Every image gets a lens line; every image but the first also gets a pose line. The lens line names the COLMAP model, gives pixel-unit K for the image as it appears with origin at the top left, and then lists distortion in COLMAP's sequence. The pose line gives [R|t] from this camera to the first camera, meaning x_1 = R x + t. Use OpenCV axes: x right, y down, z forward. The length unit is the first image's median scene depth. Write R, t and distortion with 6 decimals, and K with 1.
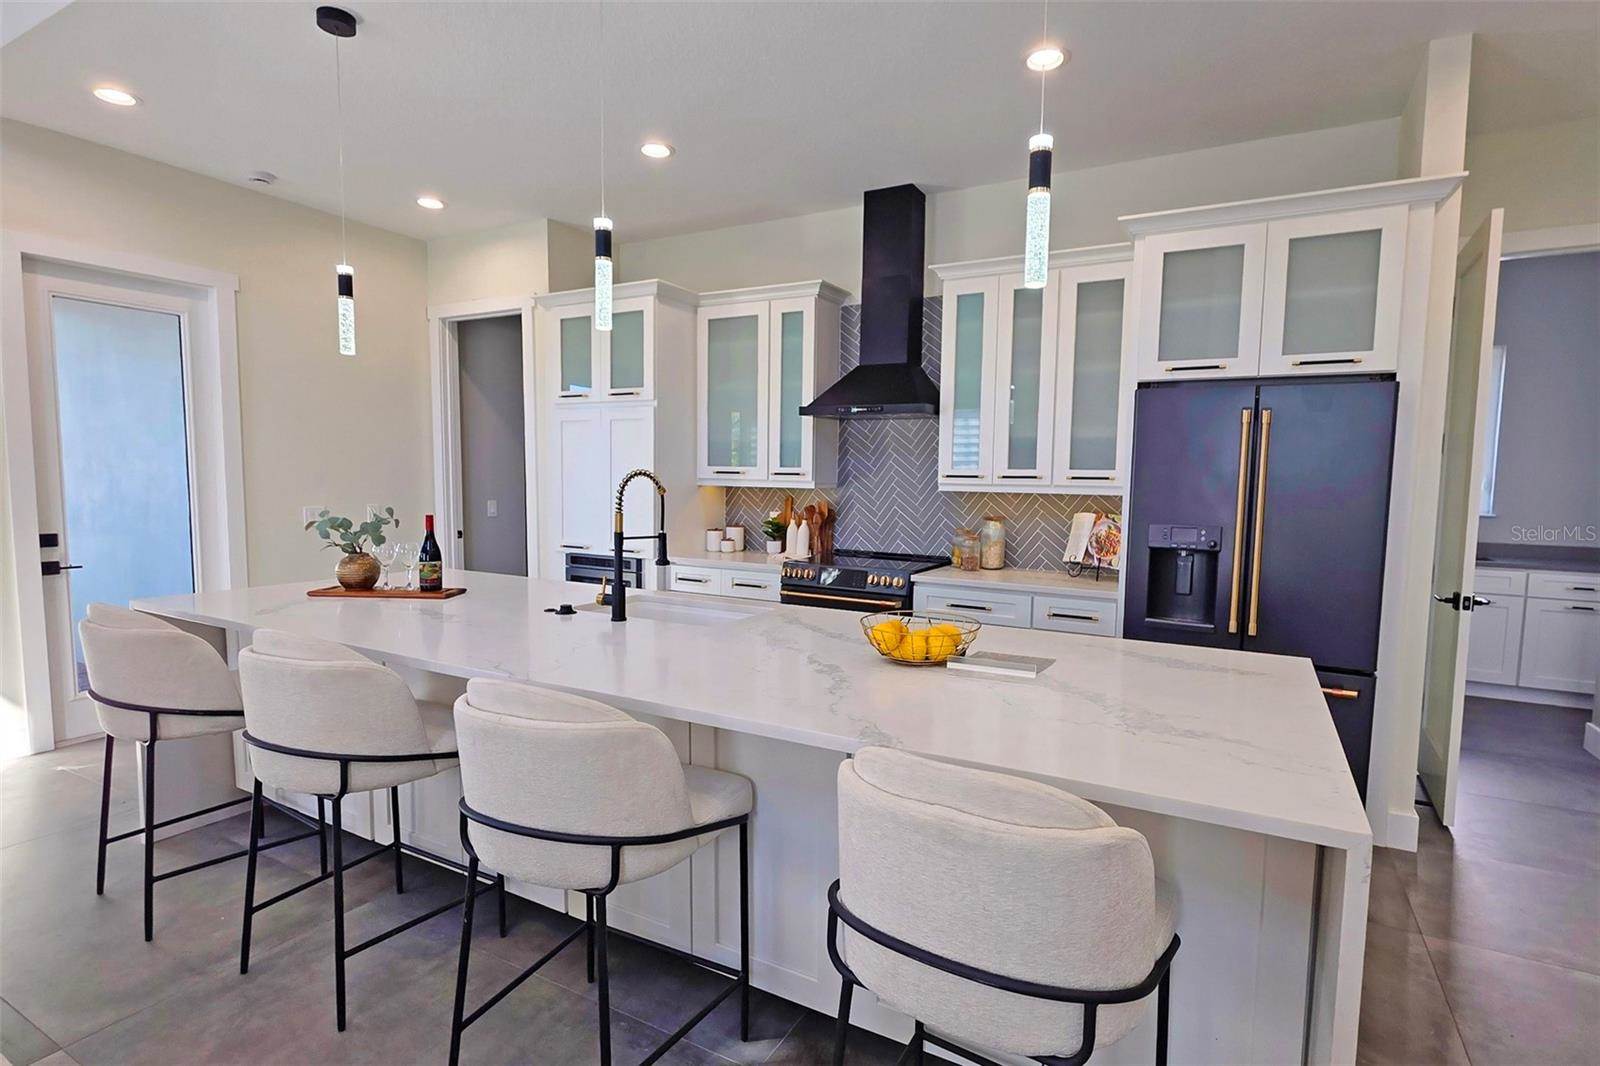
lens RADIAL K [[818.2, 0, 800.0], [0, 818.2, 533.0], [0, 0, 1]] dist [-0.000422, -0.000313]
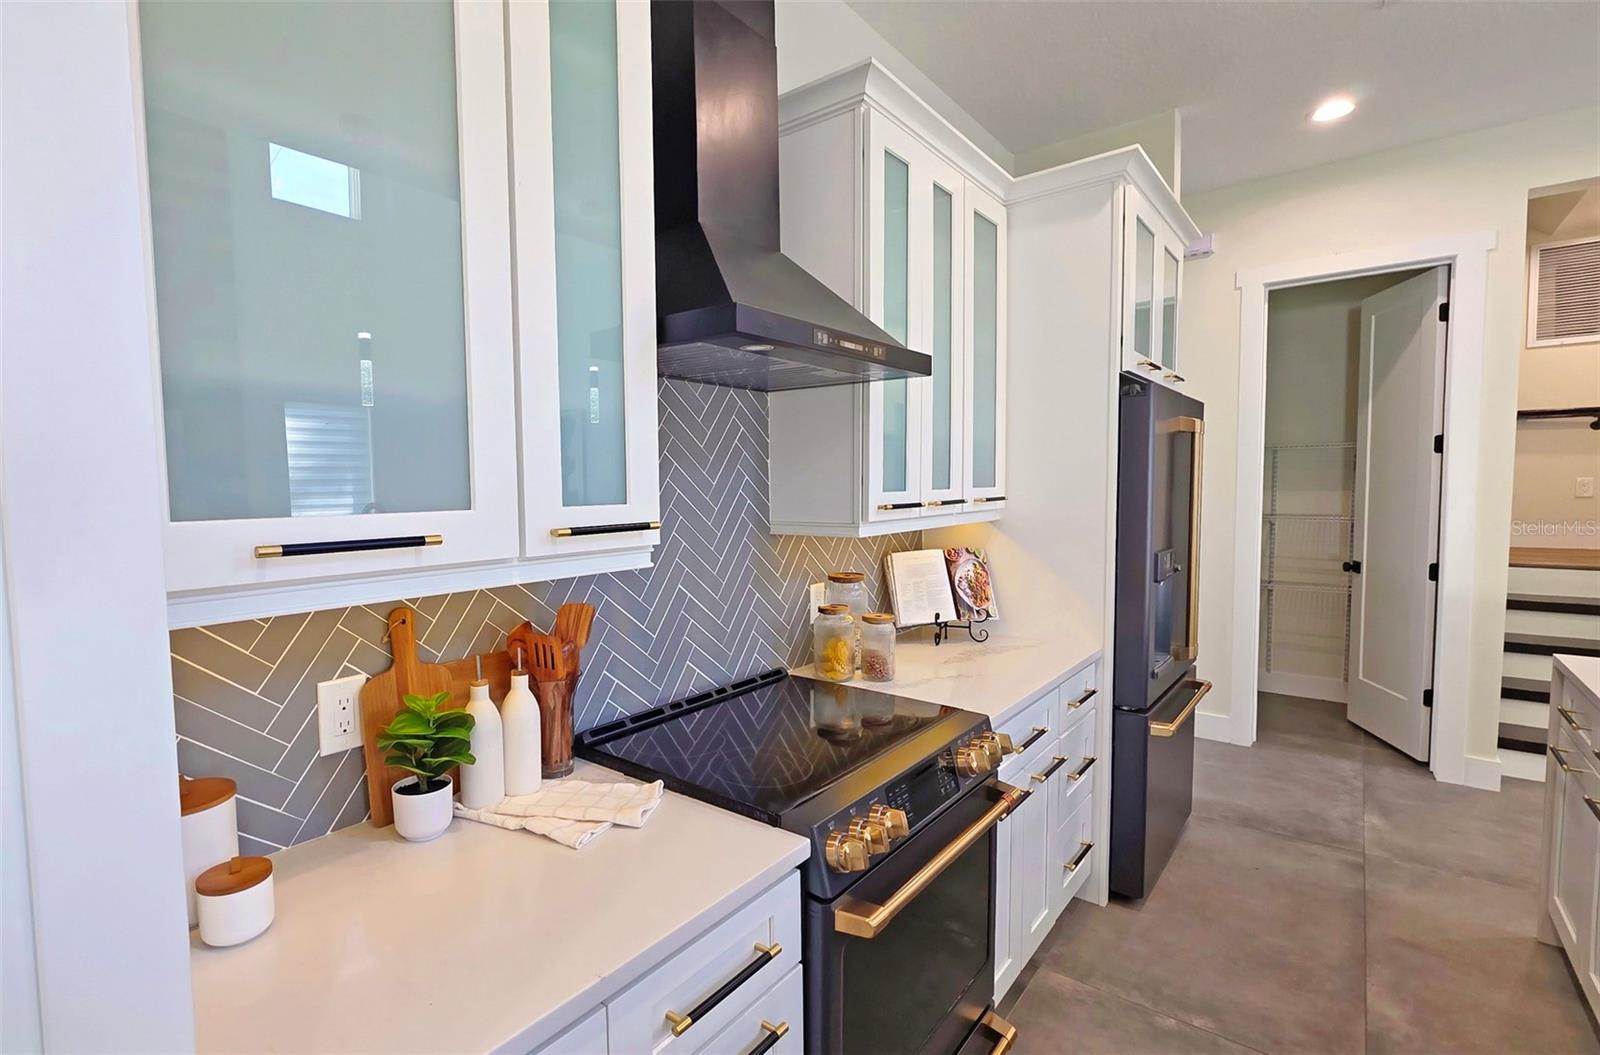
lens RADIAL K [[769.5, 0, 740.7], [0, 769.5, 530.3], [0, 0, 1]] dist [0.009652, 0.000211]
pose [[0.158137, -0.081362, 0.984059, -0.301967], [0.087694, 0.993819, 0.068076, -0.094842], [-0.983515, 0.075530, 0.164294, 1.006165]]
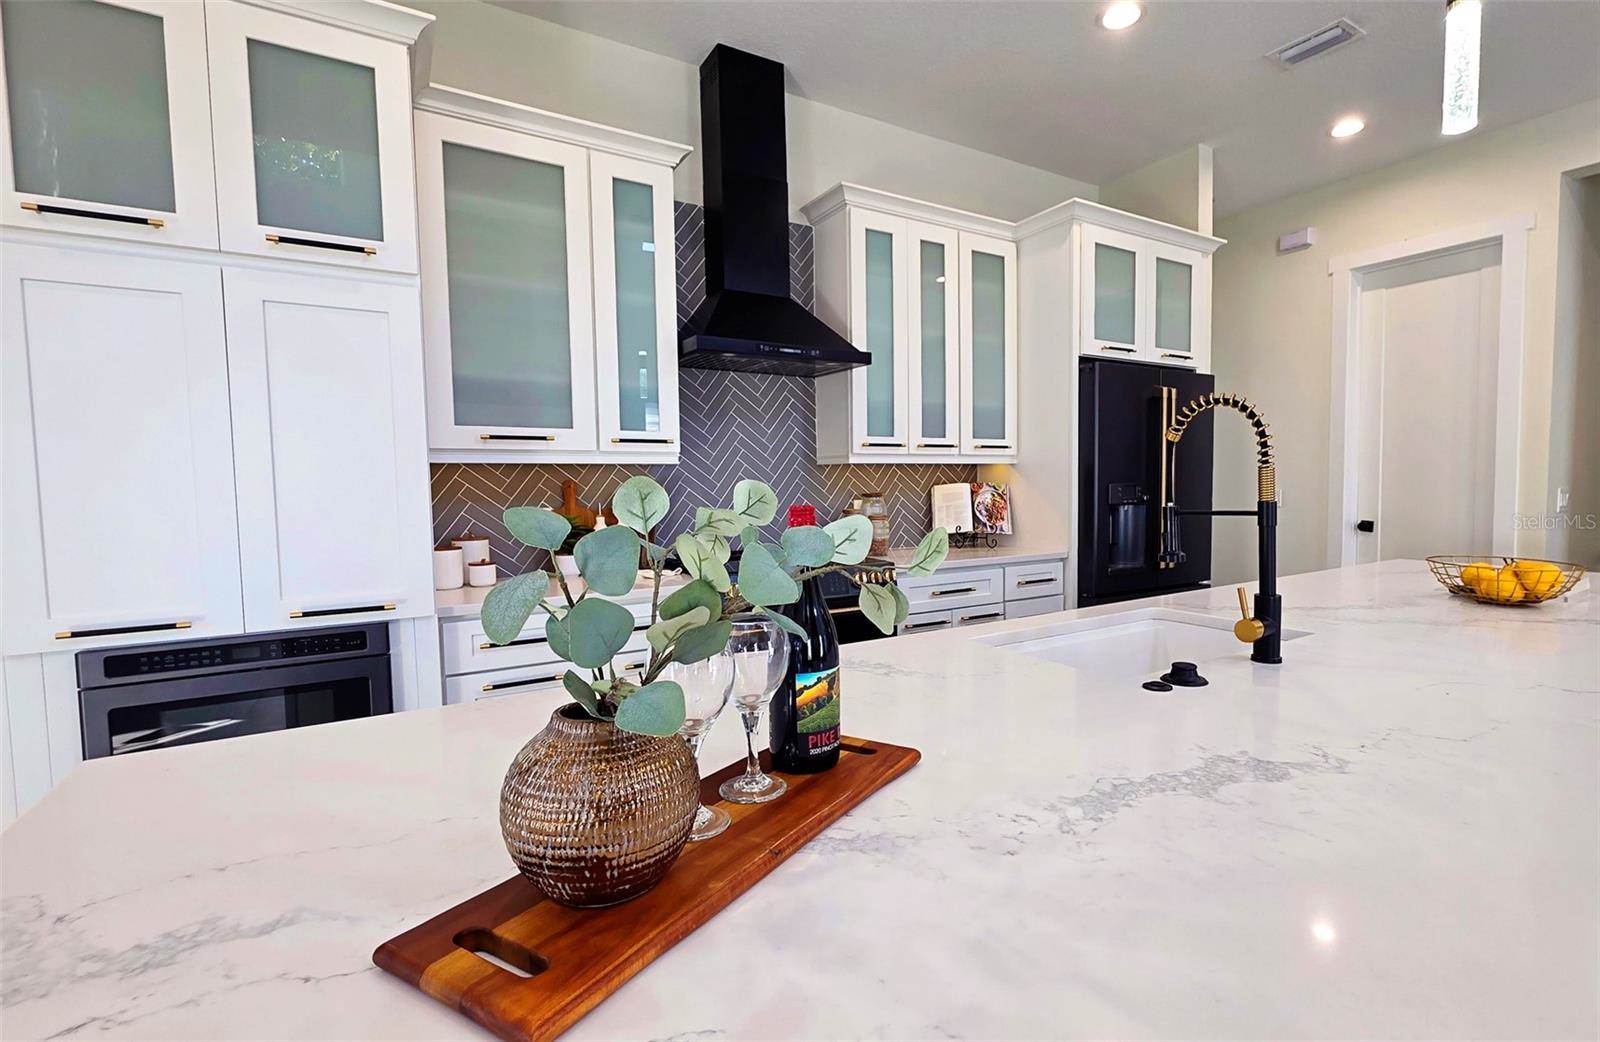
lens RADIAL K [[772.8, 0, 891.1], [0, 772.8, 522.9], [0, 0, 1]] dist [0.015529, 0.000035]
pose [[0.441968, -0.069029, 0.894371, -0.515483], [0.084265, 0.995821, 0.035218, -0.015874], [-0.893064, 0.059800, 0.445937, 0.628493]]
